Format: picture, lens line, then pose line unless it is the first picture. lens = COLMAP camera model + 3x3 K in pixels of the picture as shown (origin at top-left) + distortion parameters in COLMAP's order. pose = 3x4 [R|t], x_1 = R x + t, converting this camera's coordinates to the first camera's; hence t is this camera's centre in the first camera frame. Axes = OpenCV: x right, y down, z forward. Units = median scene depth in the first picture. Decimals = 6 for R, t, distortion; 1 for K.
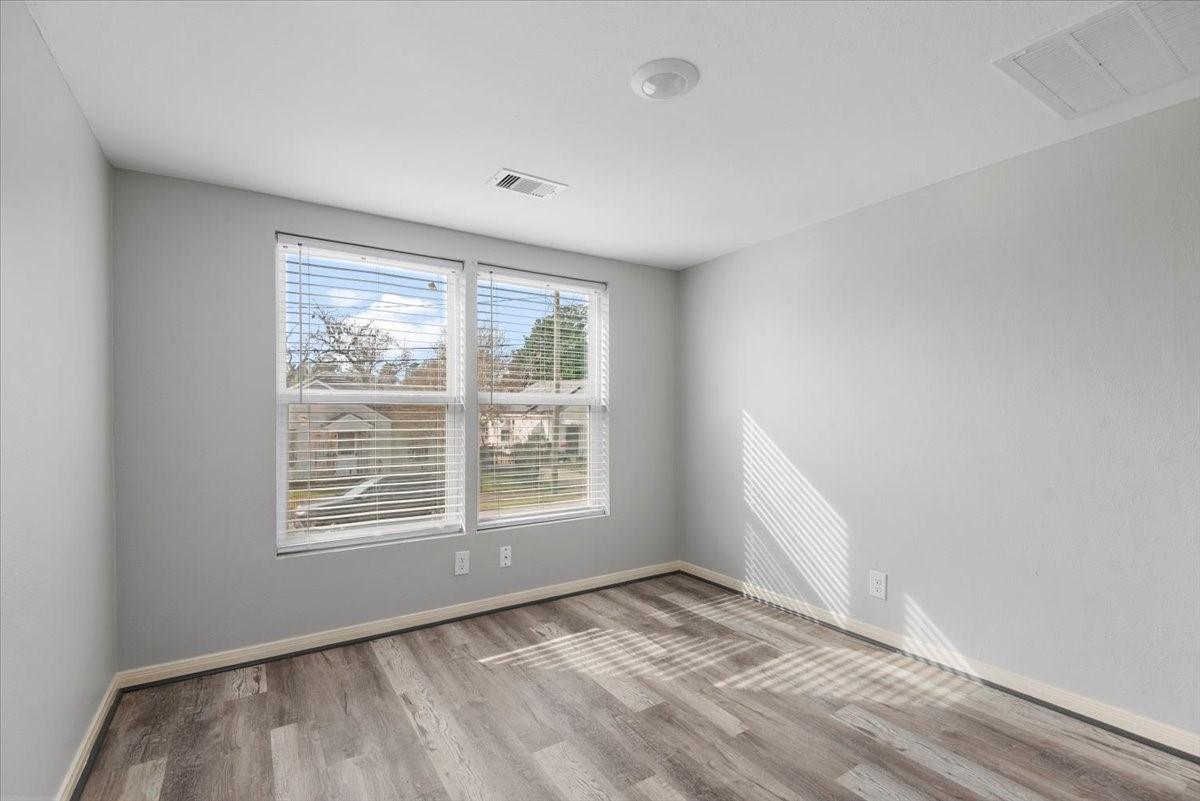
lens RADIAL K [[547.6, 0, 605.7], [0, 547.6, 407.6], [0, 0, 1]] dist [-0.005311, 0.002473]
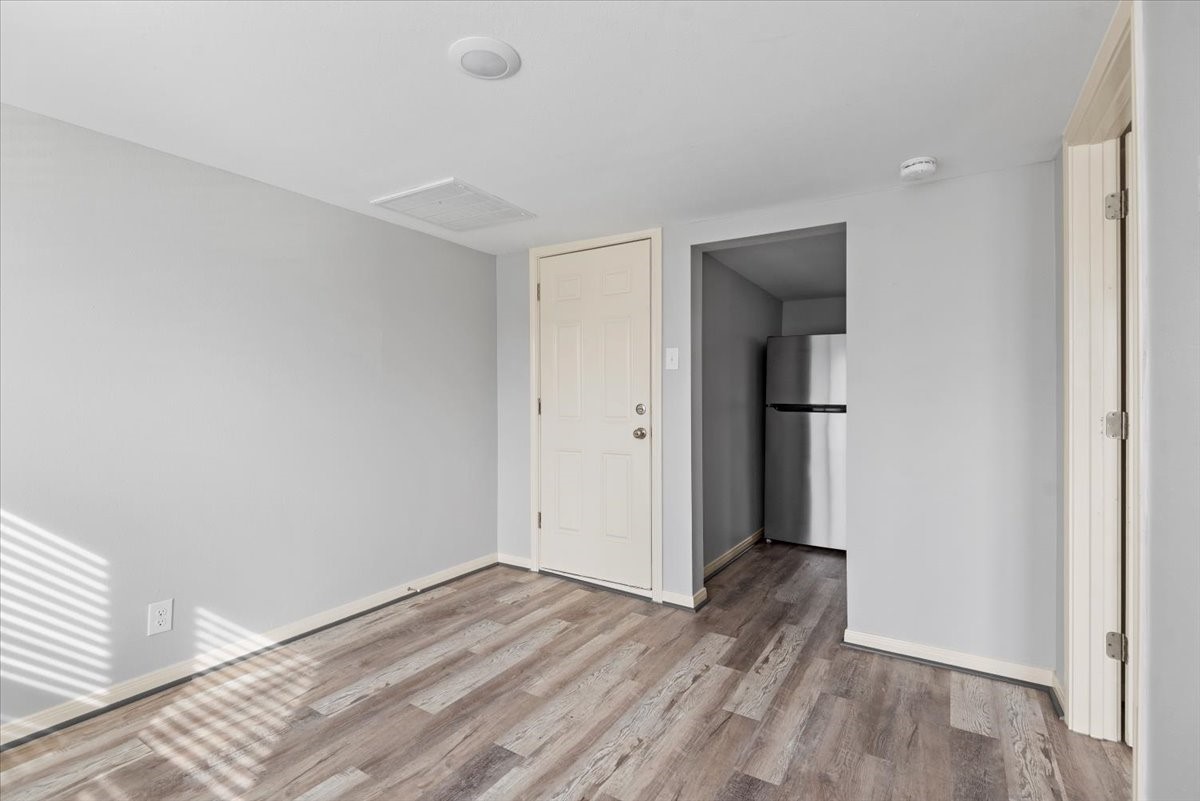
lens RADIAL K [[547.6, 0, 592.9], [0, 547.6, 396.3], [0, 0, 1]] dist [-0.005311, 0.002473]
pose [[-0.399380, 0.007180, 0.916757, -0.586295], [0.003292, 0.999974, -0.006397, 0.001278], [-0.916779, 0.000463, -0.399393, 0.839033]]
